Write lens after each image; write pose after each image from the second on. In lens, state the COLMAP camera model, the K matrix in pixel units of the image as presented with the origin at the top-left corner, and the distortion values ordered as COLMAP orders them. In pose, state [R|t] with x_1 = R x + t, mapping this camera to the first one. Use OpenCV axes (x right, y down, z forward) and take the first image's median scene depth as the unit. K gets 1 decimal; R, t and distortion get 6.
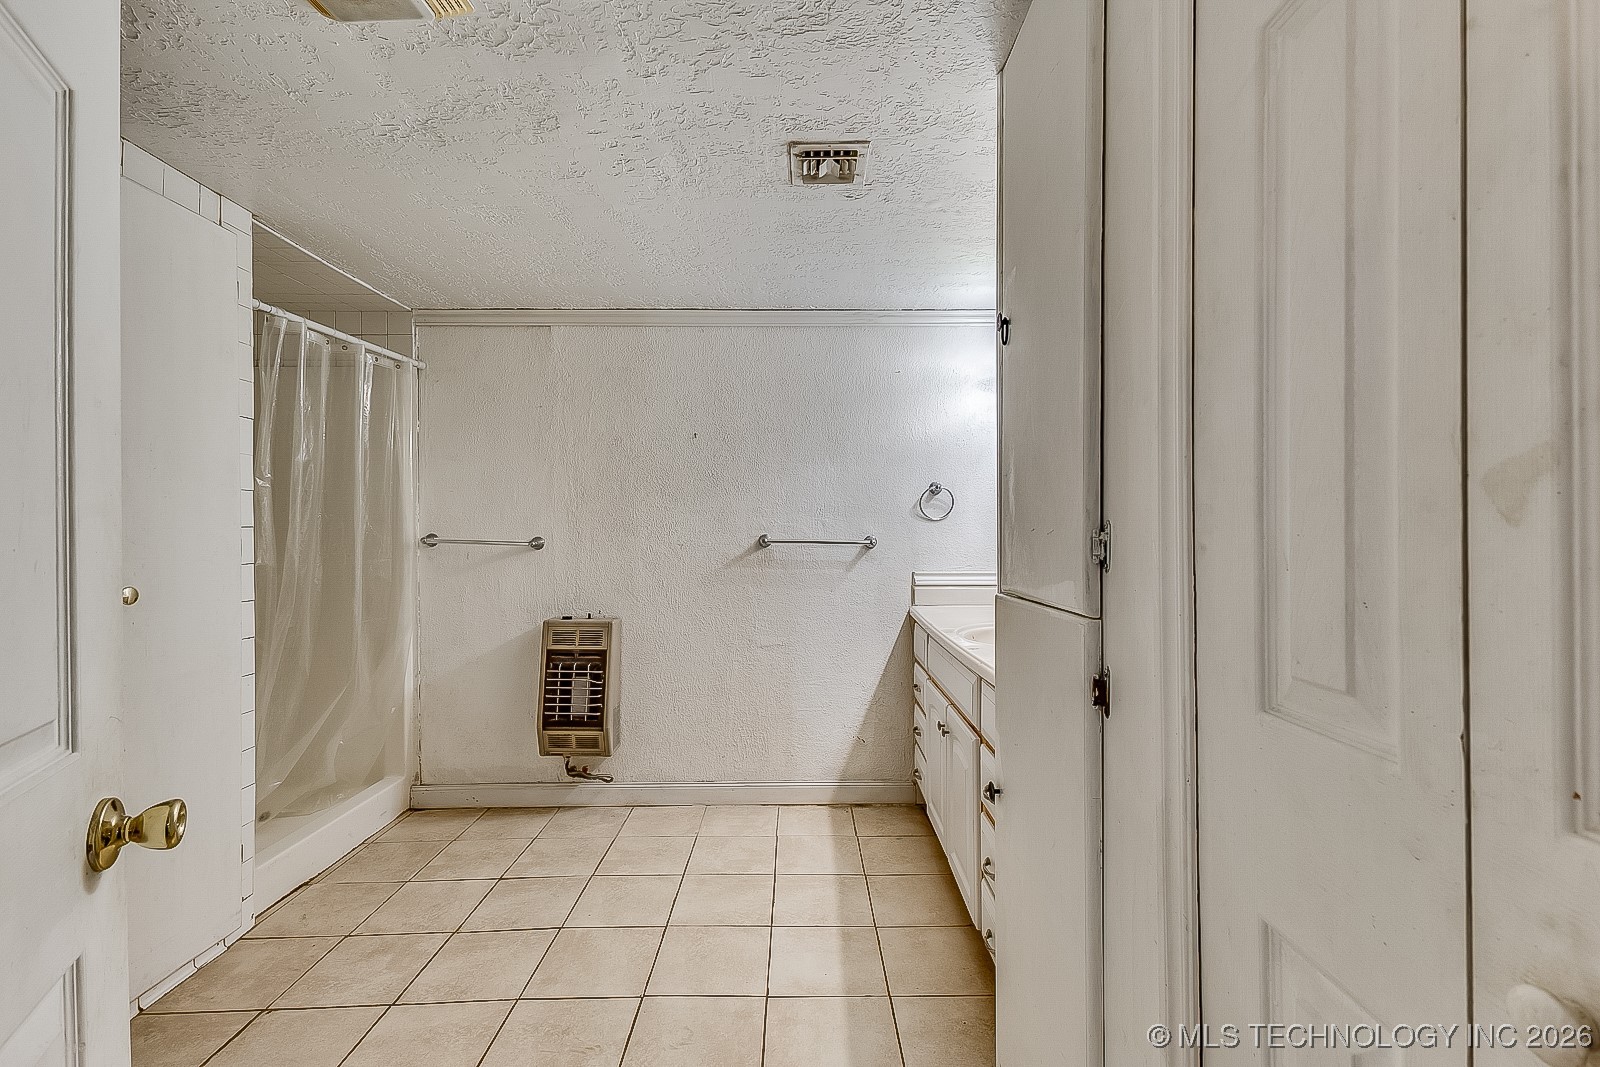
lens RADIAL K [[688.3, 0, 800.7], [0, 688.3, 531.8], [0, 0, 1]] dist [0.005059, 0.000027]
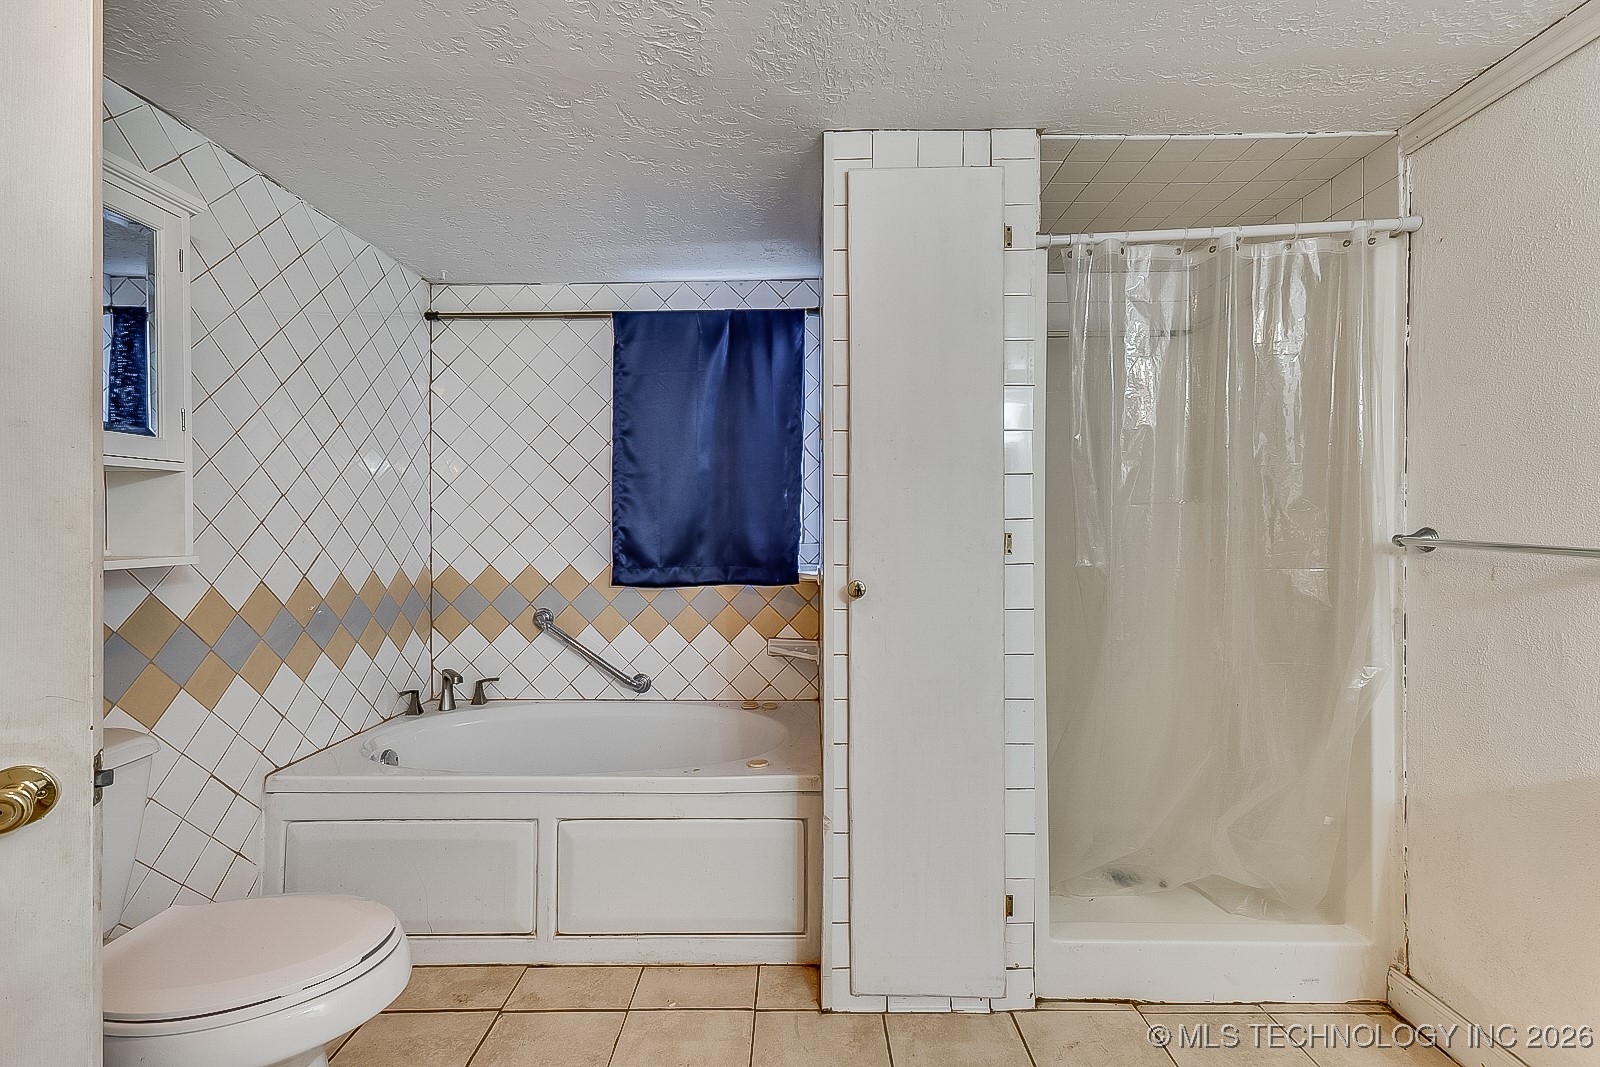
lens RADIAL K [[688.3, 0, 797.8], [0, 688.3, 523.1], [0, 0, 1]] dist [0.005059, 0.000027]
pose [[-0.010905, 0.011025, -0.999880, 0.013228], [0.002055, 0.999937, 0.011004, -0.007907], [0.999938, -0.001935, -0.010926, 0.511734]]
